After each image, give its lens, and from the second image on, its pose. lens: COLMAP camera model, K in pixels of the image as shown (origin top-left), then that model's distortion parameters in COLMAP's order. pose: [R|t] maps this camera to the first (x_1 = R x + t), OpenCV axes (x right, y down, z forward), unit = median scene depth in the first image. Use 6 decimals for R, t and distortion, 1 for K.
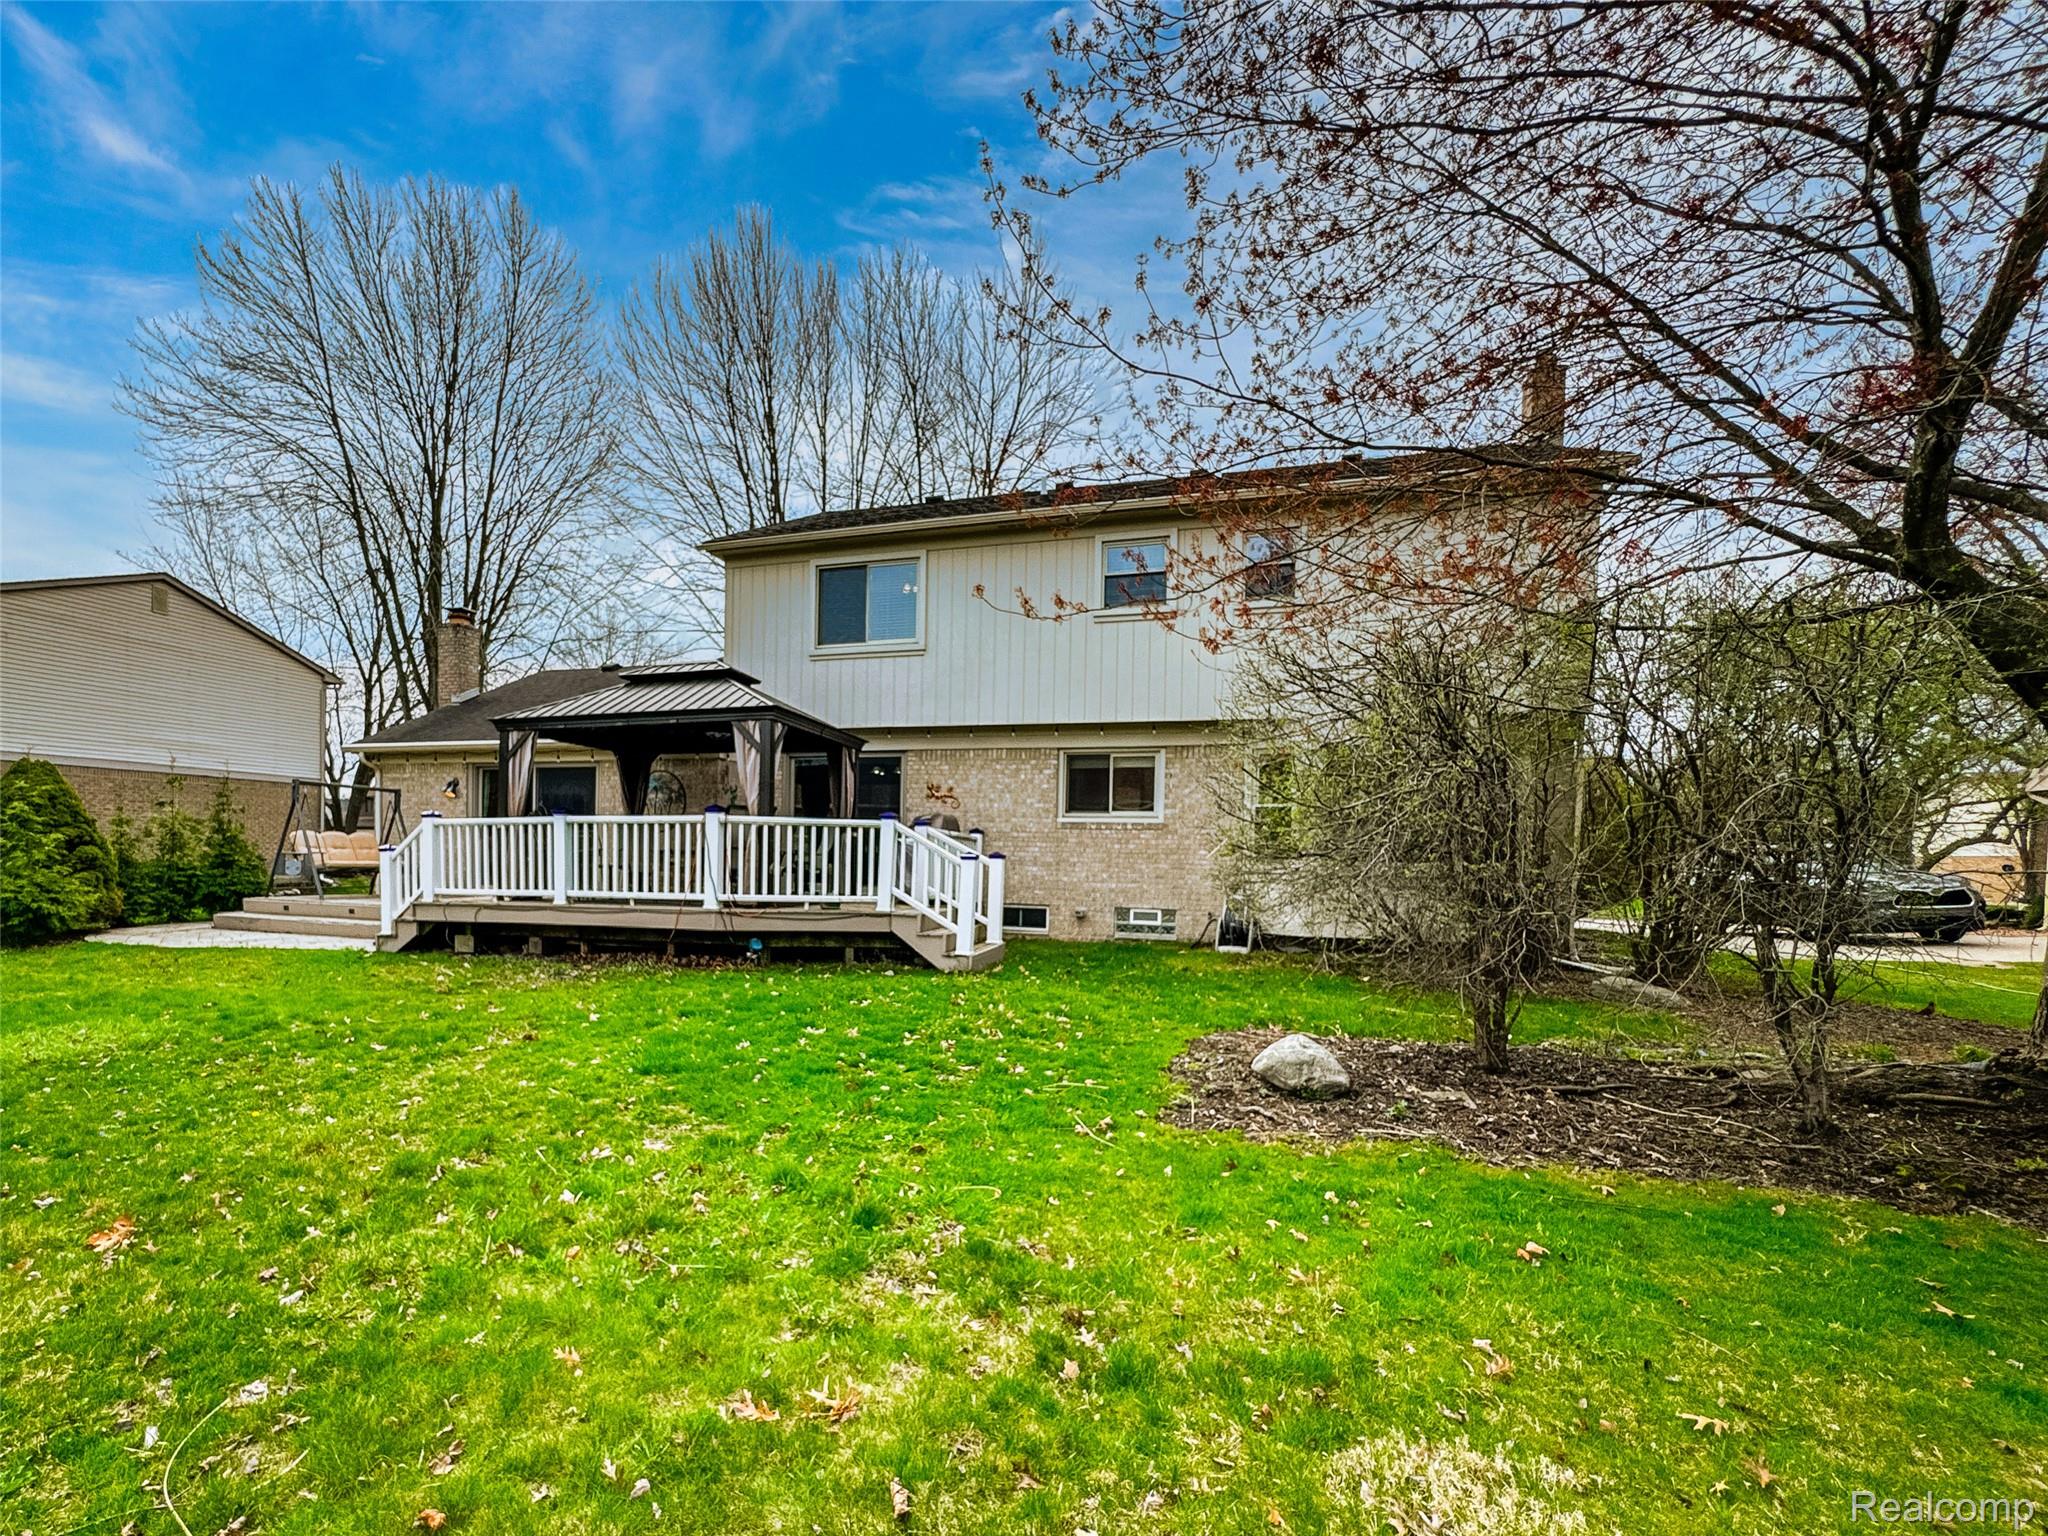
lens RADIAL K [[941.1, 0, 890.2], [0, 941.1, 859.0], [0, 0, 1]] dist [-0.027527, -0.000001]
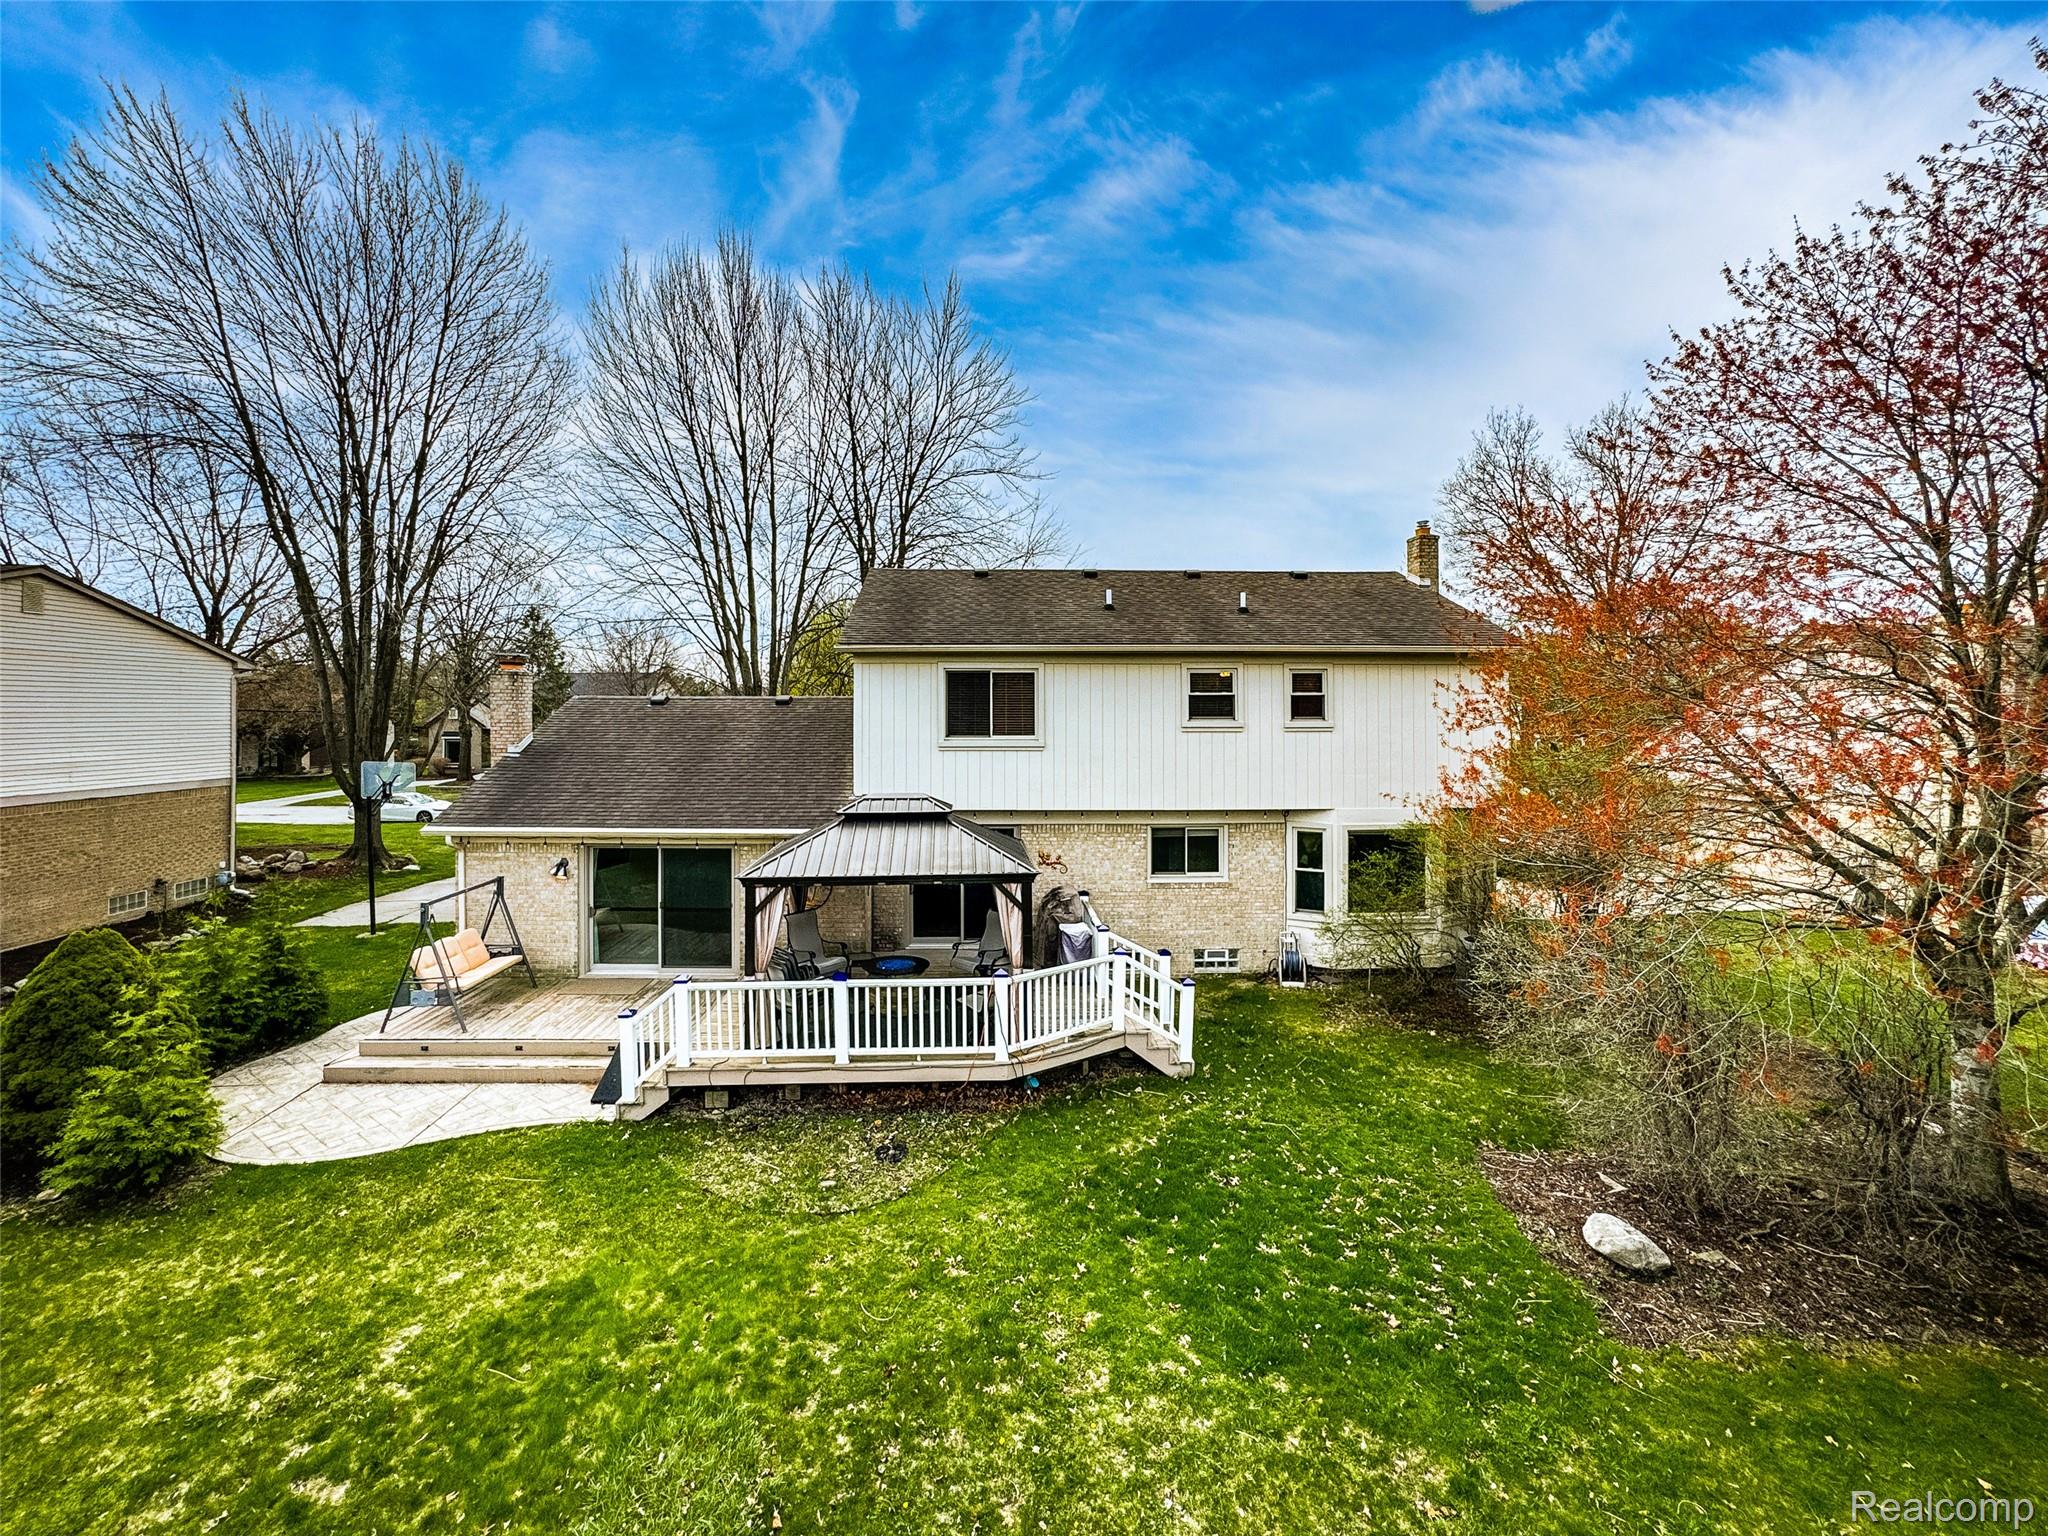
lens RADIAL K [[828.5, 0, 966.9], [0, 828.5, 679.9], [0, 0, 1]] dist [-0.038073, 0.015945]
pose [[0.939088, -0.009820, 0.343536, -0.465407], [0.019582, 0.999497, -0.024960, -0.315839], [-0.343118, 0.030167, 0.938808, 0.048764]]
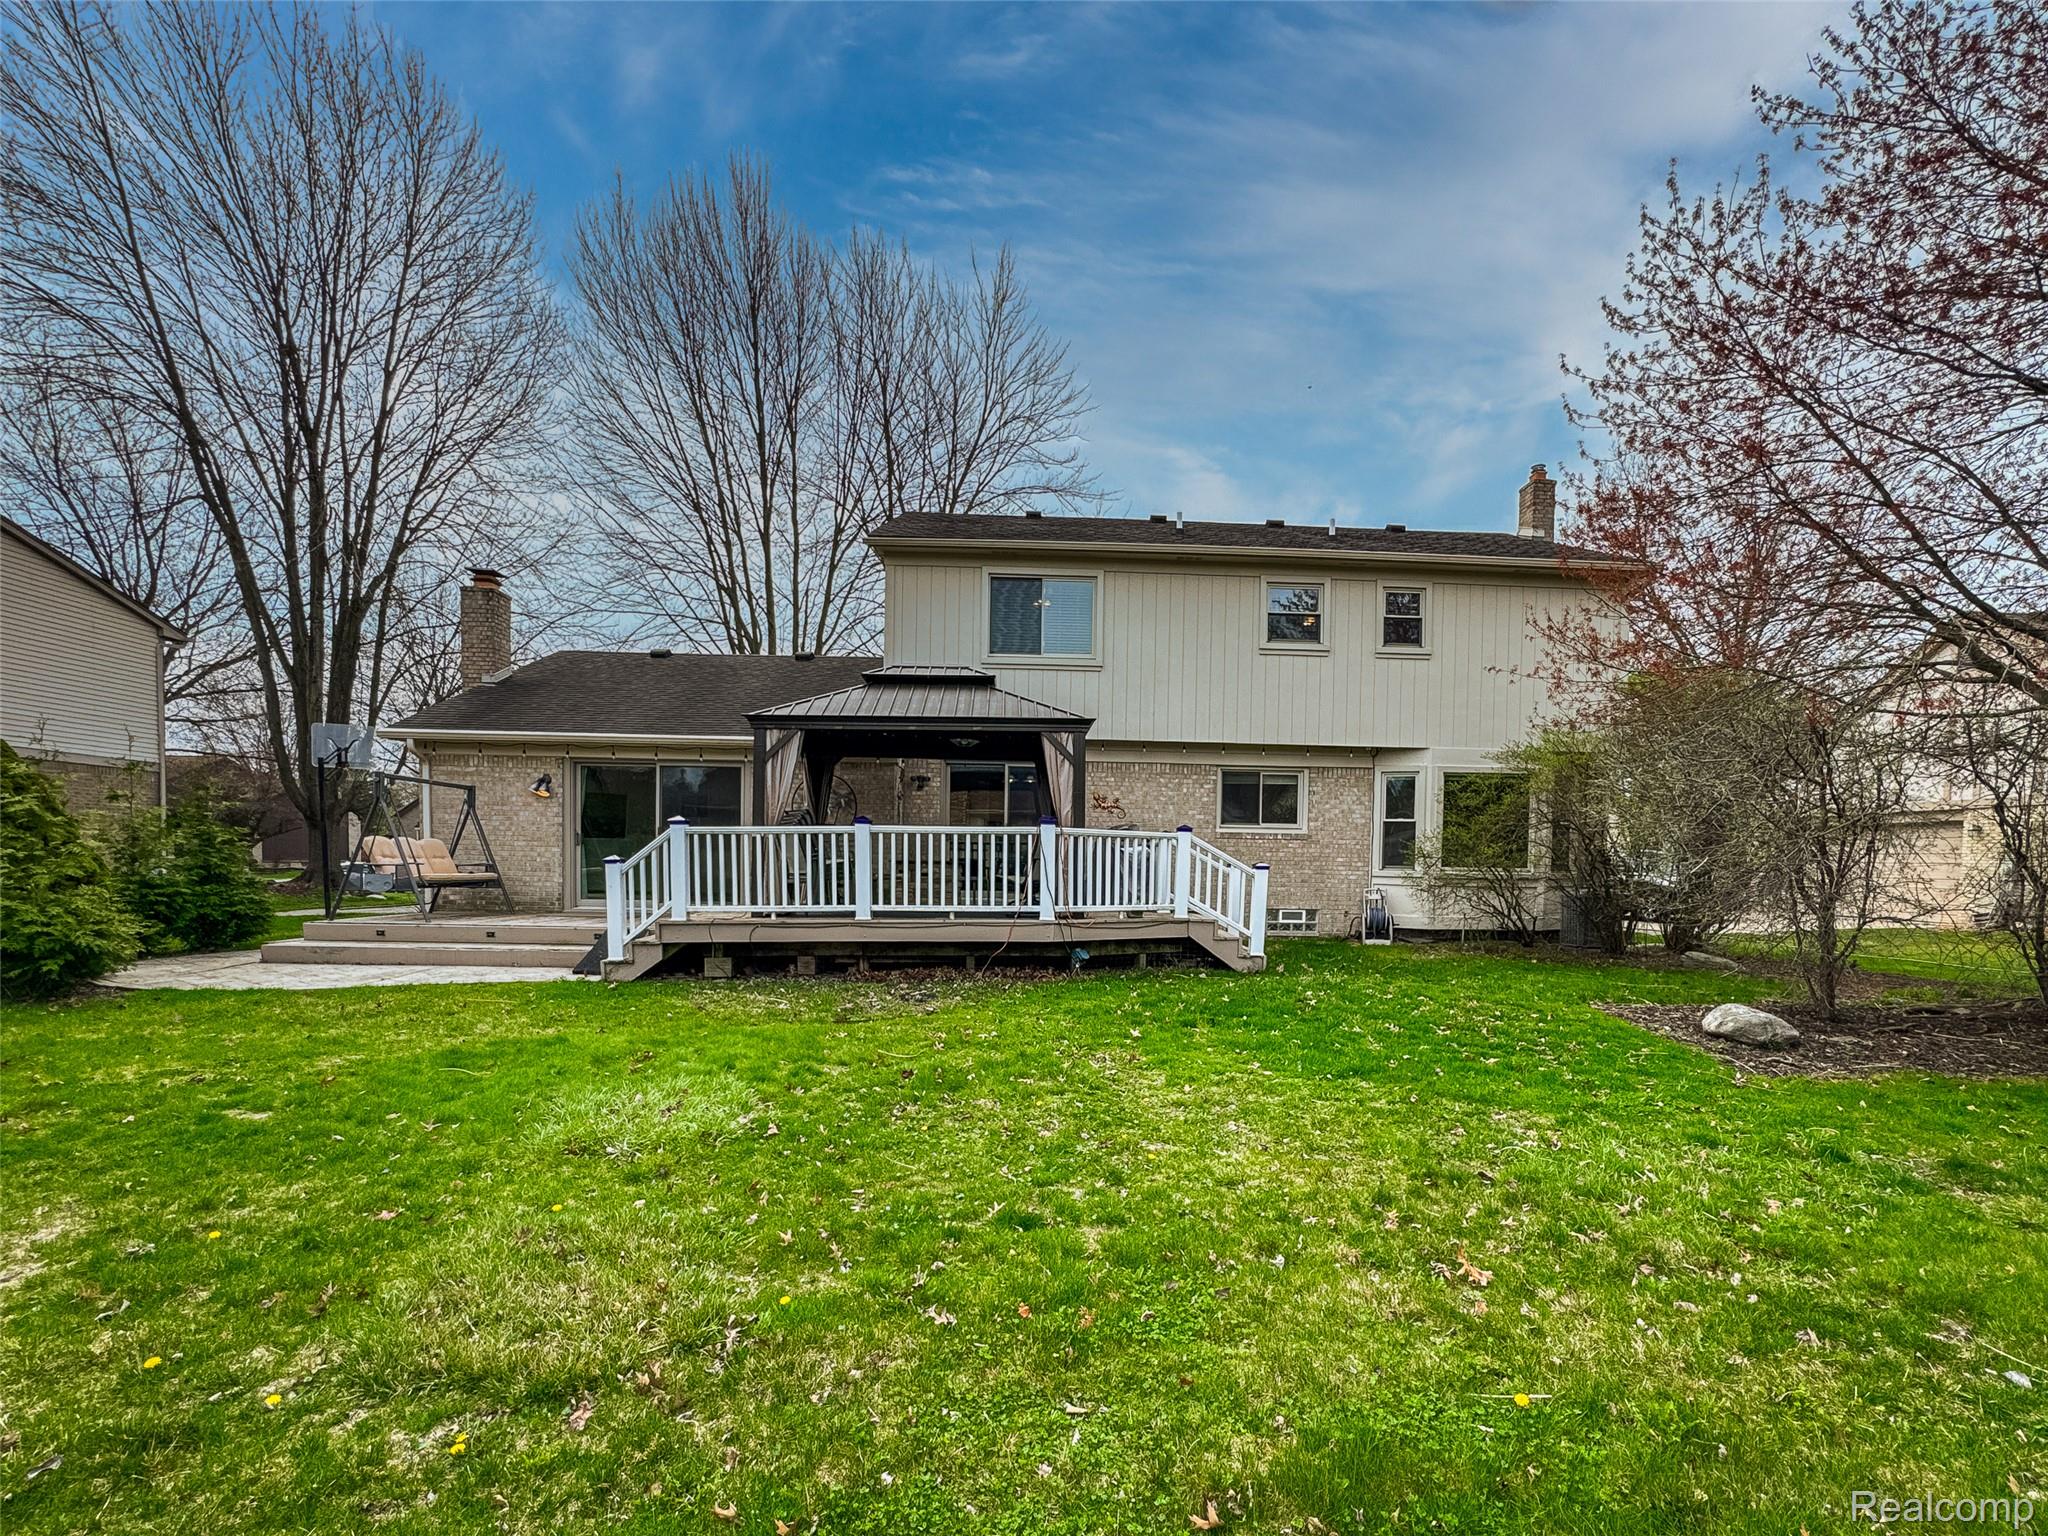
lens RADIAL K [[928.8, 0, 1034.1], [0, 928.8, 877.1], [0, 0, 1]] dist [-0.027092, 0.009163]
pose [[0.932212, -0.010835, 0.361751, -0.457204], [0.003753, 0.999787, 0.020273, -0.010757], [-0.361894, -0.017541, 0.932054, 0.069633]]
